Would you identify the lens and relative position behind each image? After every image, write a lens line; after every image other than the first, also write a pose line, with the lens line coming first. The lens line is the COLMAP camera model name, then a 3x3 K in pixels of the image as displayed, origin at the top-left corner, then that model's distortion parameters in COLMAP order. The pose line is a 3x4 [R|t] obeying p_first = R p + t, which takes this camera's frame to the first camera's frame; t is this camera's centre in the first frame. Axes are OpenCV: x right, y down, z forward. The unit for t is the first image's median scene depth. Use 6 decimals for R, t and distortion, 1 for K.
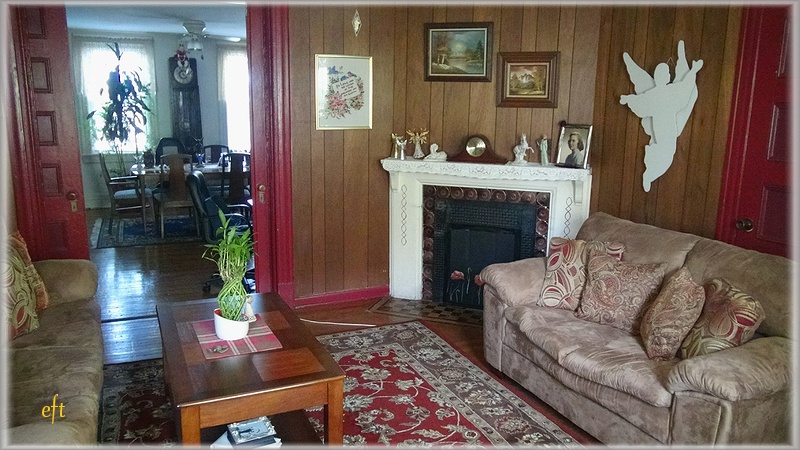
lens RADIAL K [[597.6, 0, 398.8], [0, 597.6, 225.2], [0, 0, 1]] dist [-0.013465, 0.004129]
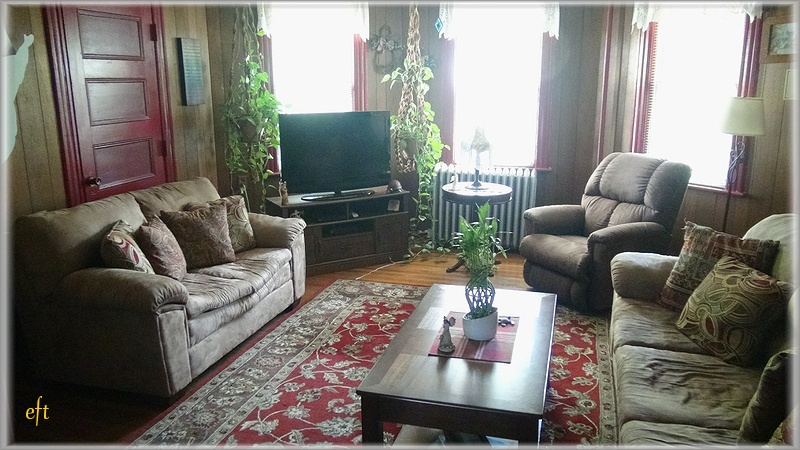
lens RADIAL K [[597.6, 0, 400.1], [0, 597.6, 223.7], [0, 0, 1]] dist [-0.013465, 0.004129]
pose [[-0.760498, -0.159891, 0.629347, -0.656484], [0.113954, 0.921306, 0.371766, -0.300450], [-0.639263, 0.354444, -0.682431, 1.458700]]
